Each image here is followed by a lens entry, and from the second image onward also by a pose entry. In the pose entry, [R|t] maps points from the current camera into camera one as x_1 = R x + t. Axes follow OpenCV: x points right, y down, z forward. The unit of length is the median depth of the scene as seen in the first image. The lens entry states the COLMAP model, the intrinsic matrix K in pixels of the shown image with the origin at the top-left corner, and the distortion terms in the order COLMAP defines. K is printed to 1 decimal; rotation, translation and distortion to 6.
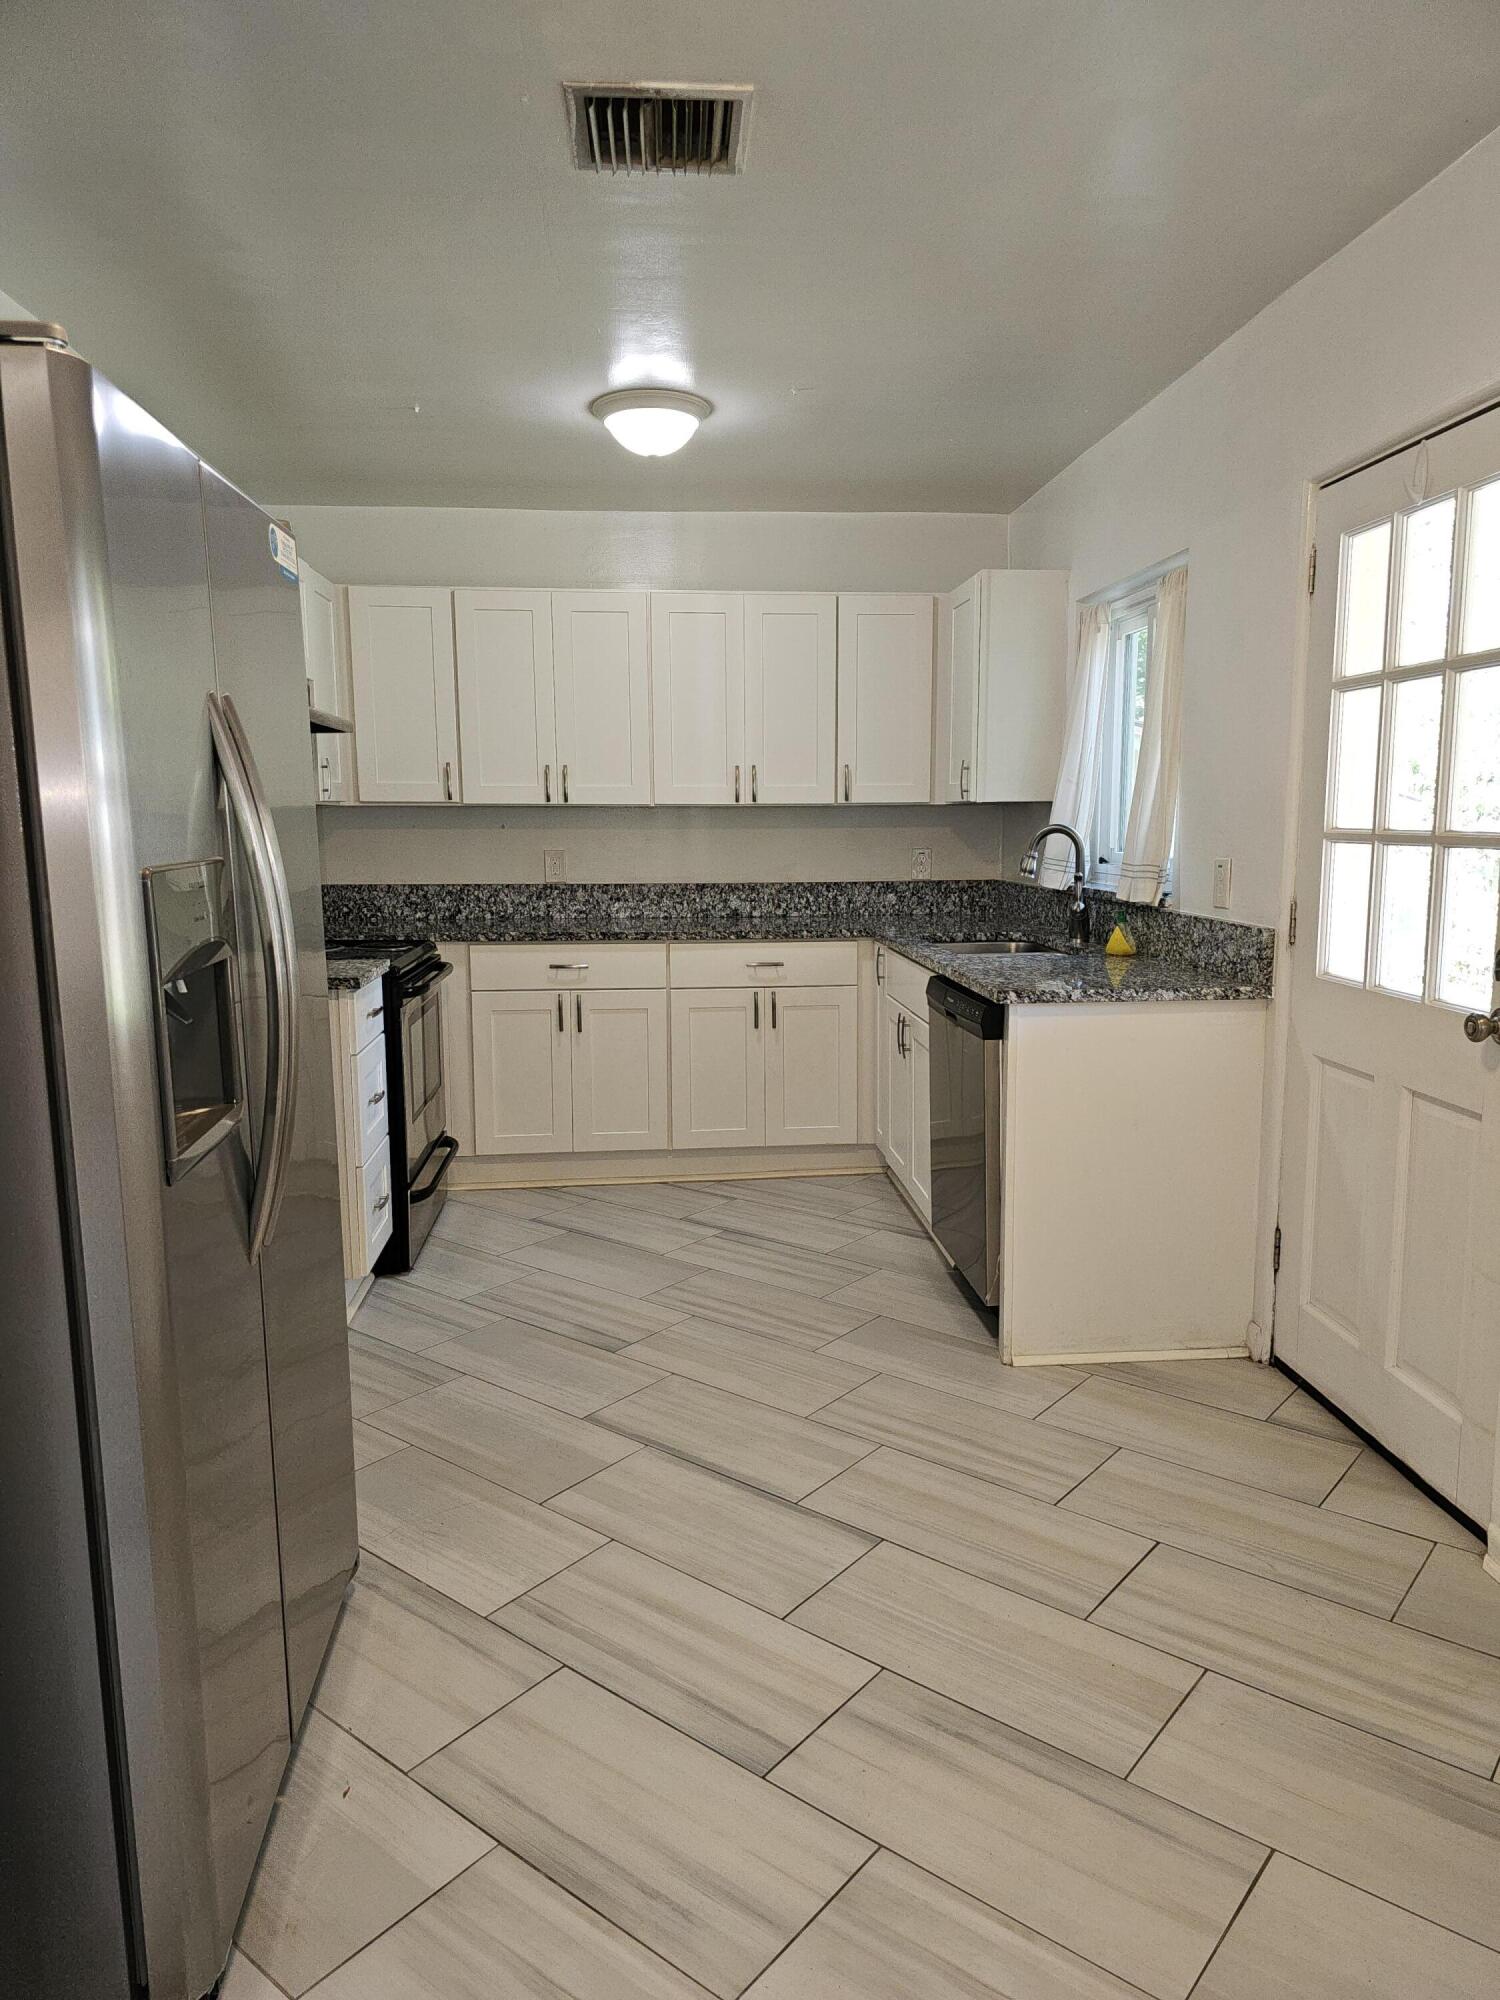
lens RADIAL K [[1349.0, 0, 755.6], [0, 1349.0, 1005.1], [0, 0, 1]] dist [0.073038, -0.065631]
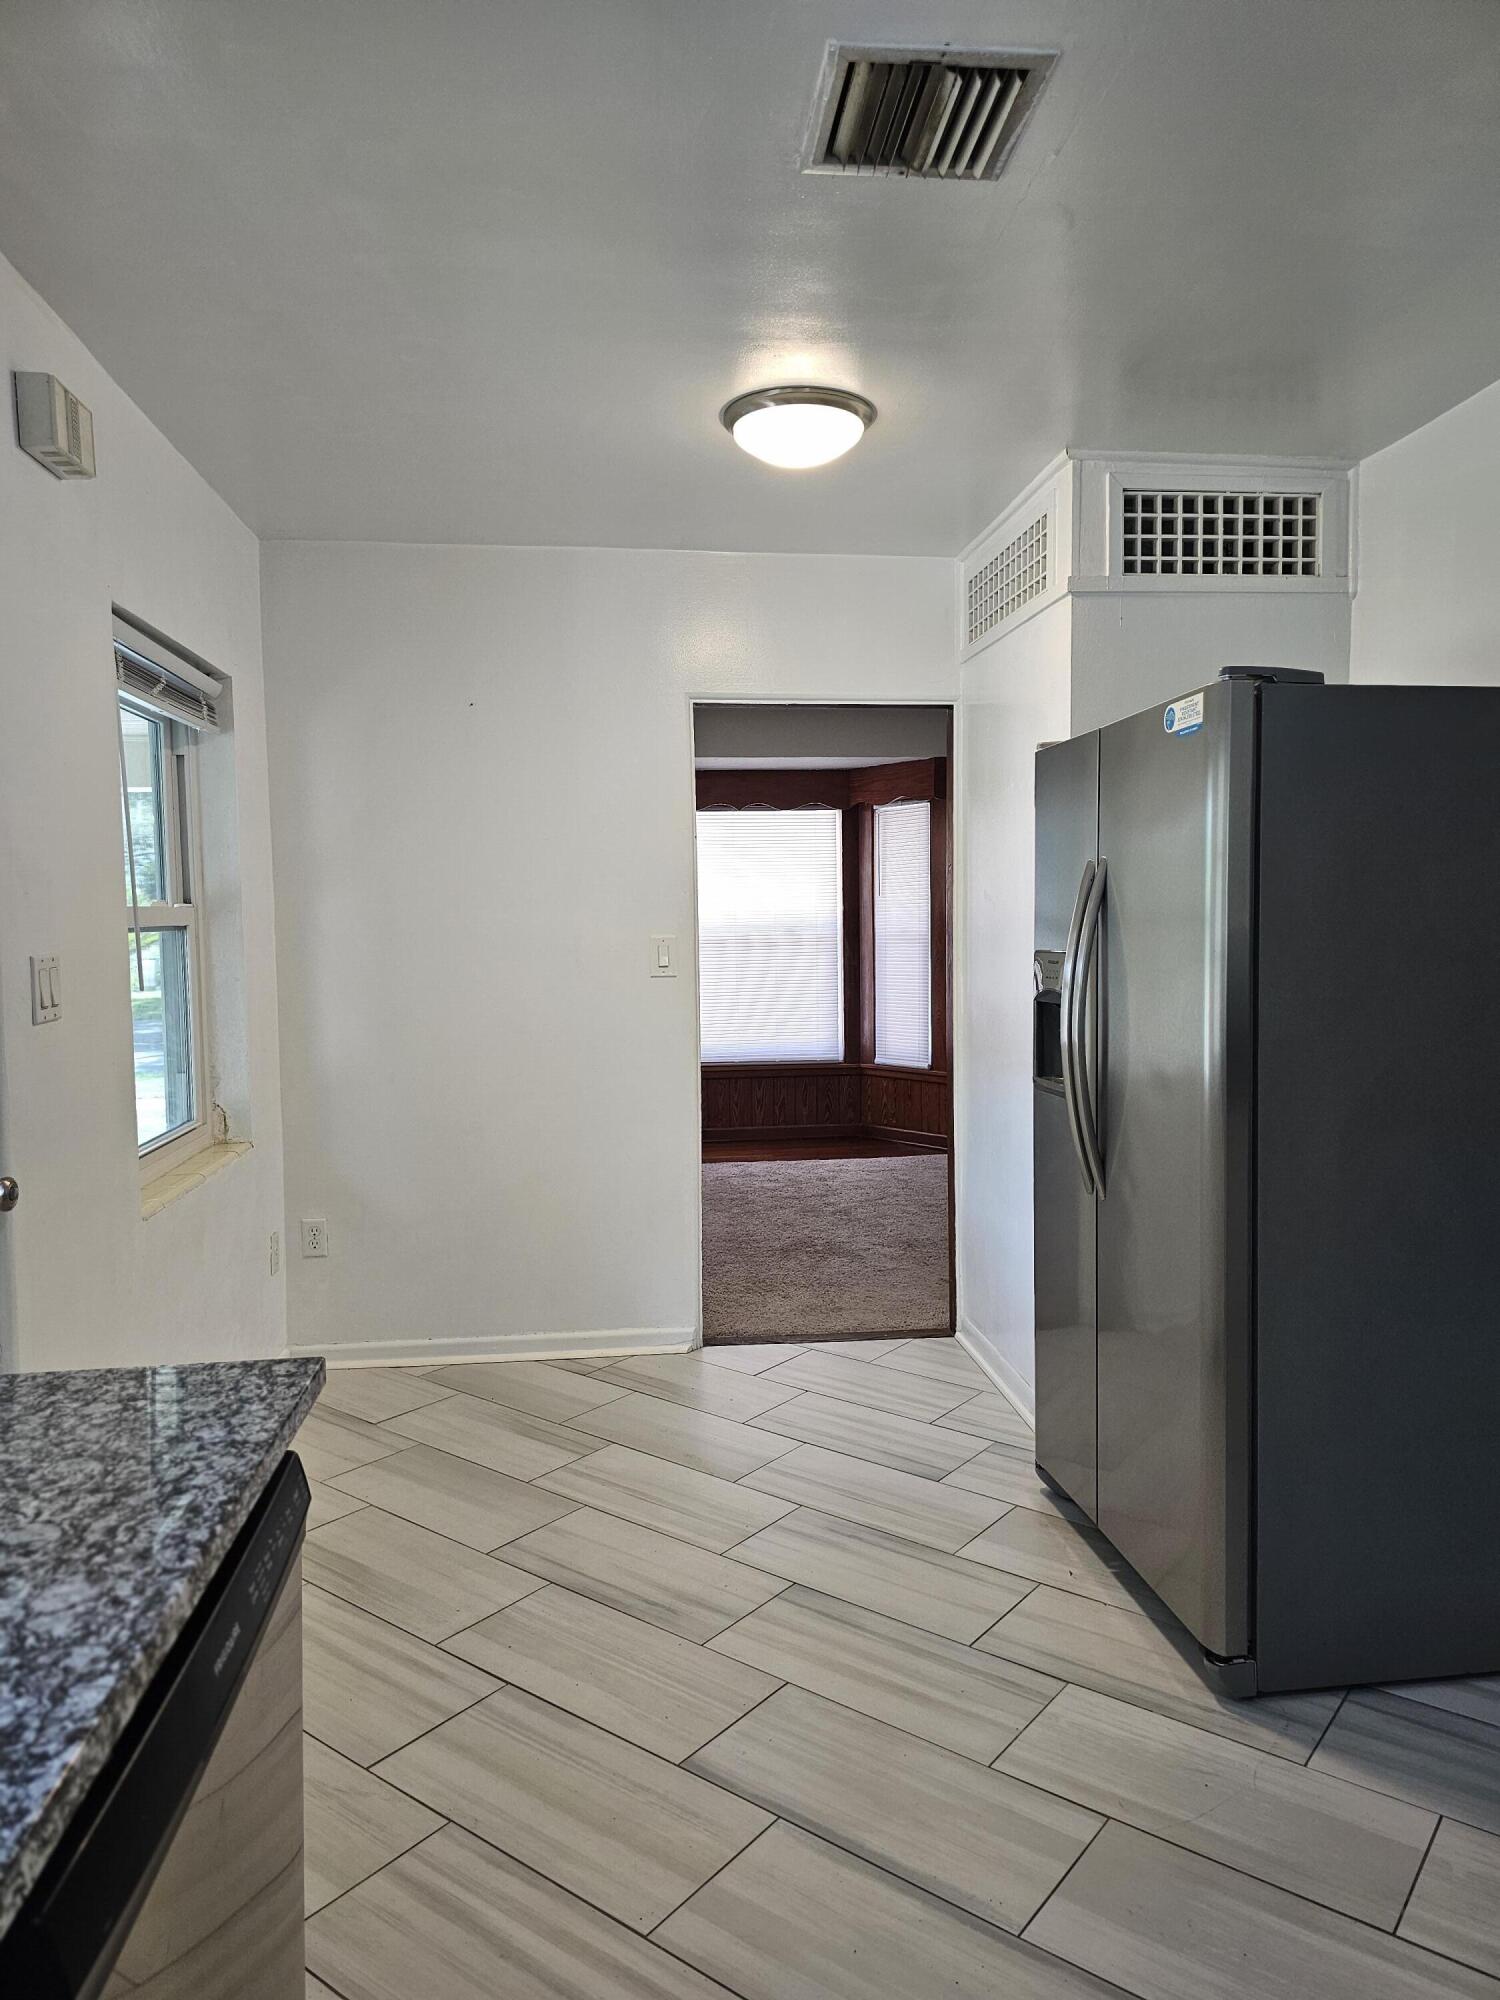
lens RADIAL K [[1349.0, 0, 750.6], [0, 1349.0, 1004.0], [0, 0, 1]] dist [0.073038, -0.065631]
pose [[-0.999459, 0.021574, -0.024832, 0.065563], [0.016128, 0.979313, 0.201706, -0.295322], [0.028670, 0.201197, -0.979131, 1.981626]]
